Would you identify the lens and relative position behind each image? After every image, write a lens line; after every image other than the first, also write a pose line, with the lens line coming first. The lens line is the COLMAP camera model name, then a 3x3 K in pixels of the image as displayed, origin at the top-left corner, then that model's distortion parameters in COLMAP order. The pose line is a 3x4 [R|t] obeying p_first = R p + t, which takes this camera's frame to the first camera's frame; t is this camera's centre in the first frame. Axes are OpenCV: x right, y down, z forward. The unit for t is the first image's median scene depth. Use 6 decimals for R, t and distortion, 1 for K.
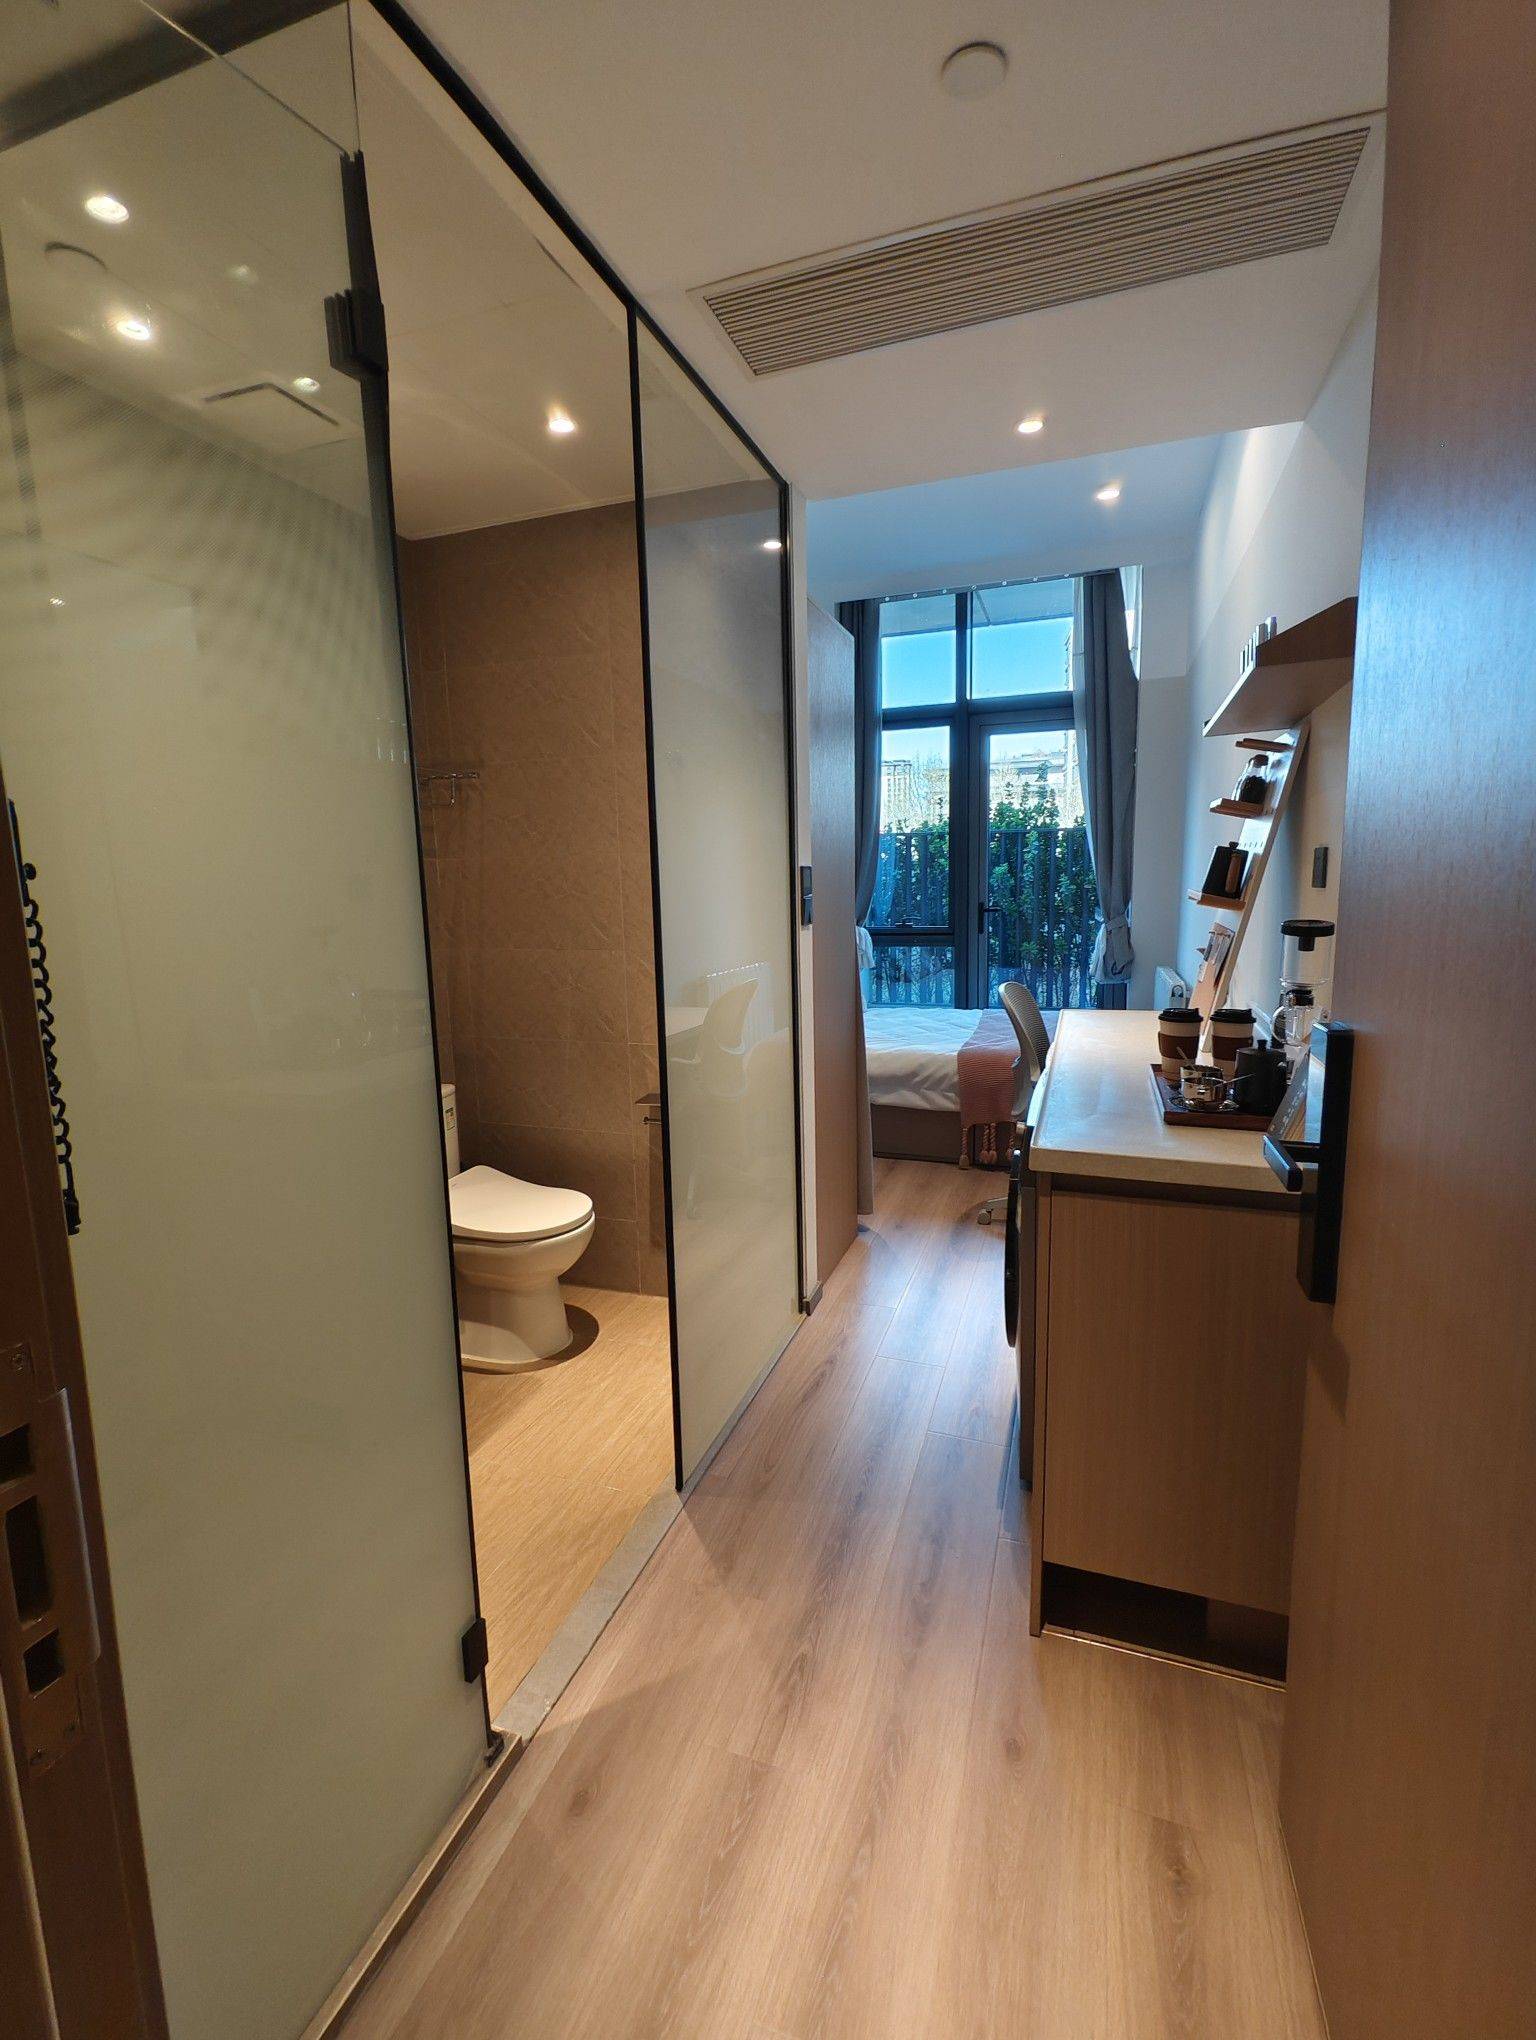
lens RADIAL K [[911.9, 0, 772.5], [0, 911.9, 1025.6], [0, 0, 1]] dist [0.003886, 0.001076]
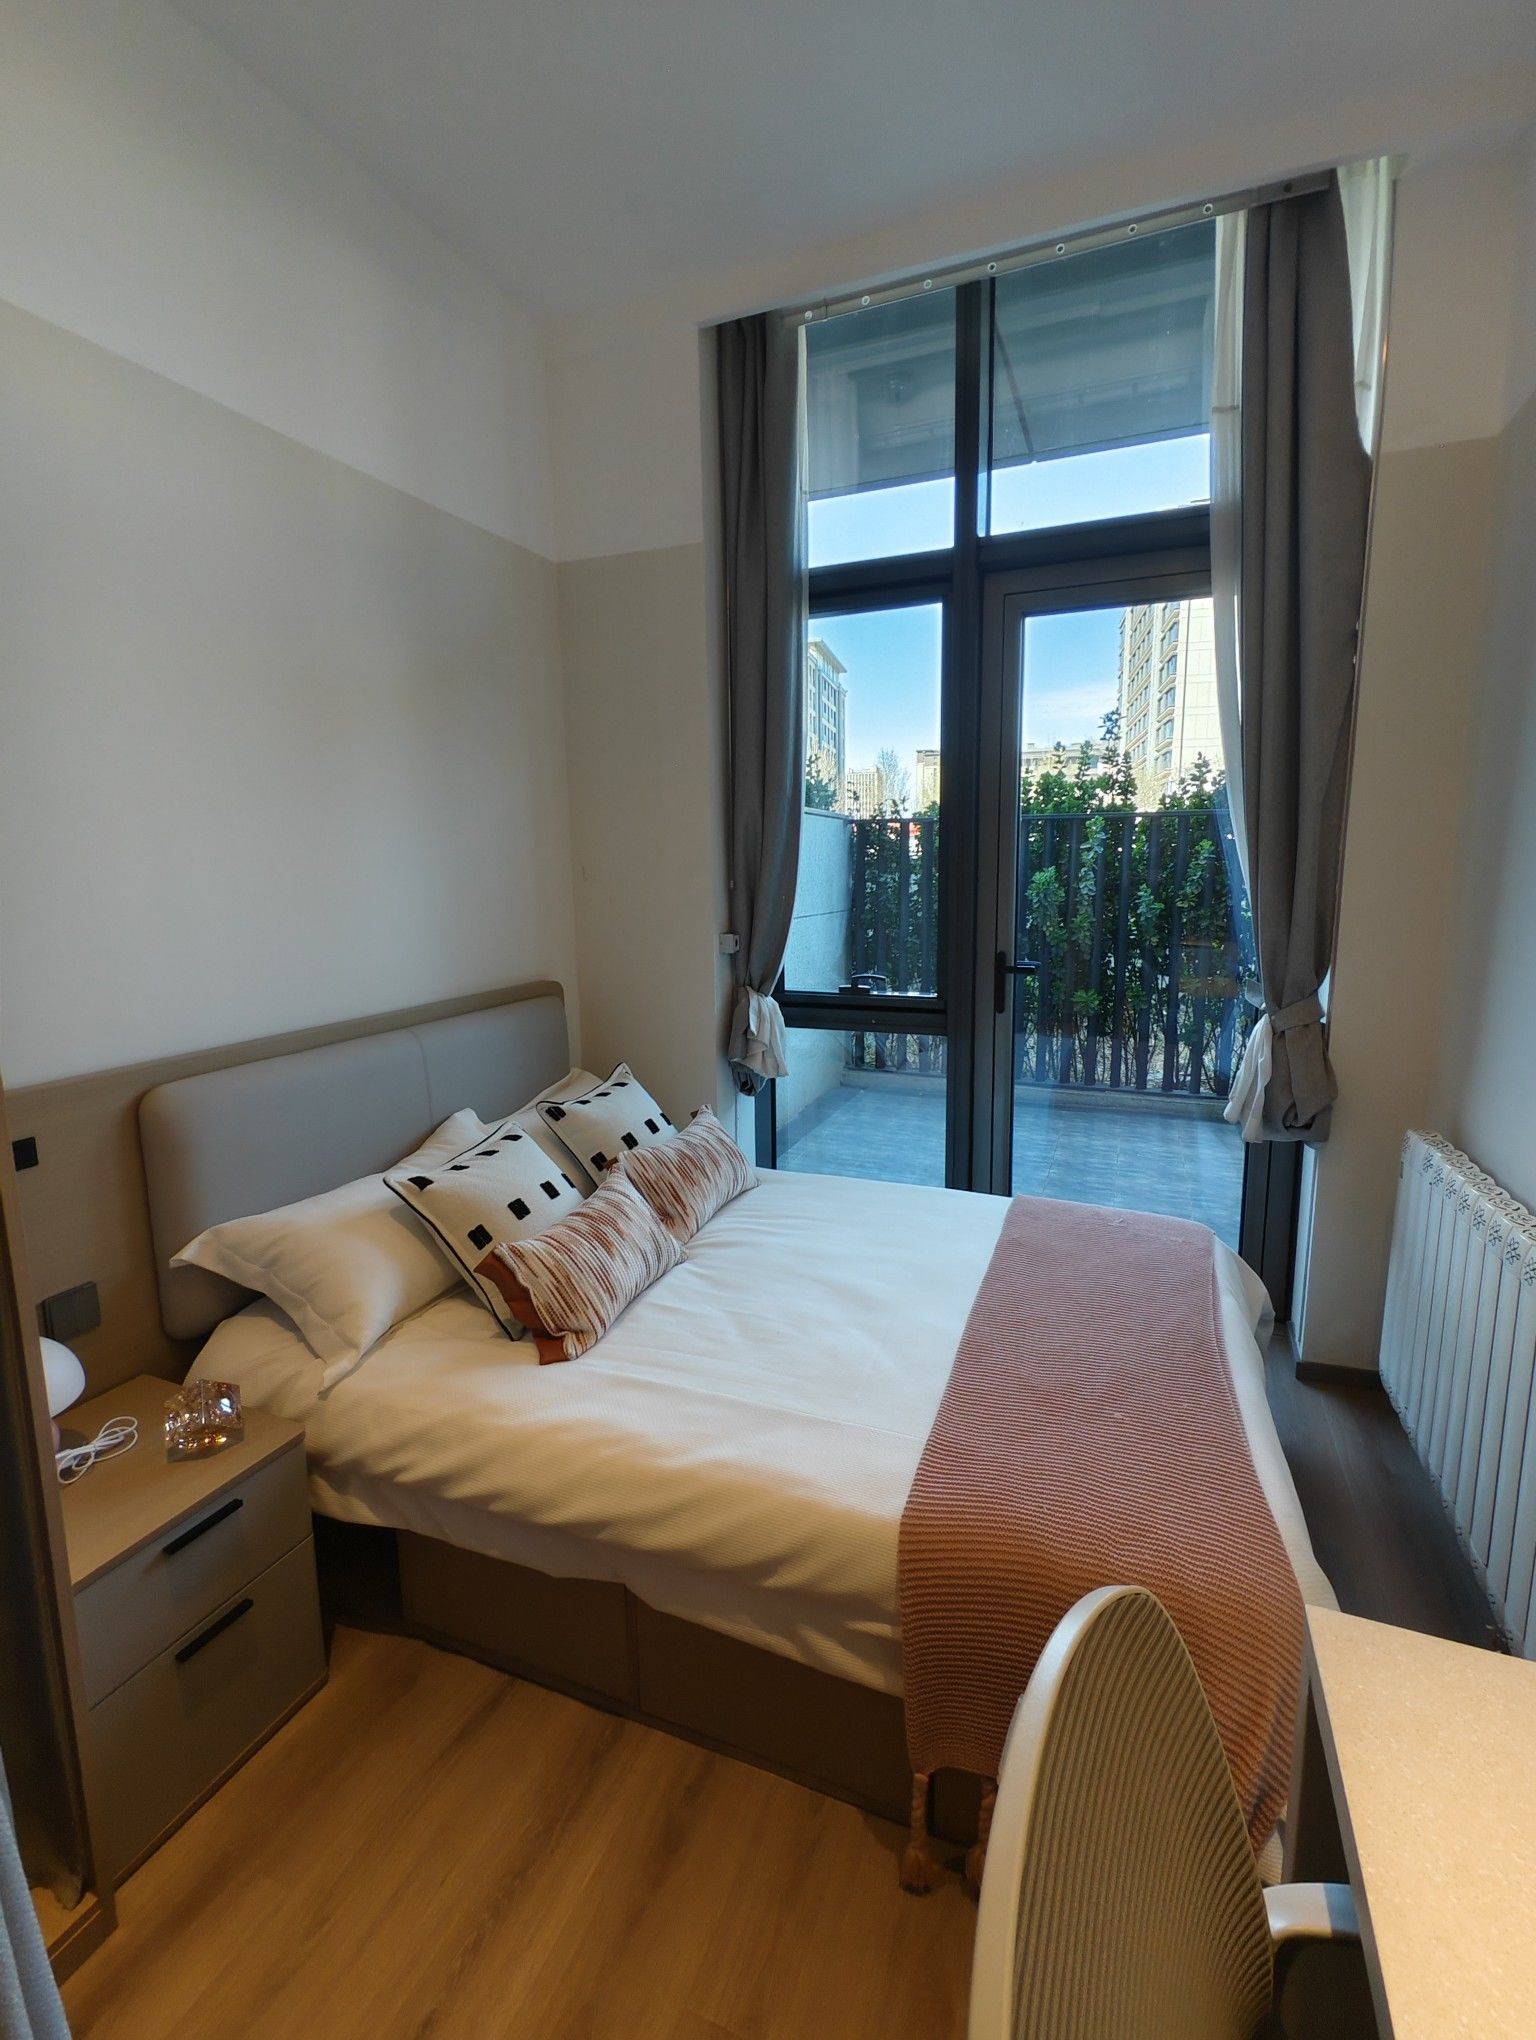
lens RADIAL K [[911.9, 0, 777.0], [0, 911.9, 1016.0], [0, 0, 1]] dist [0.003886, 0.001076]
pose [[0.999056, 0.016504, -0.040196, 0.092402], [-0.016415, 0.999862, 0.002557, -0.072774], [0.040232, -0.001895, 0.999189, 0.359908]]
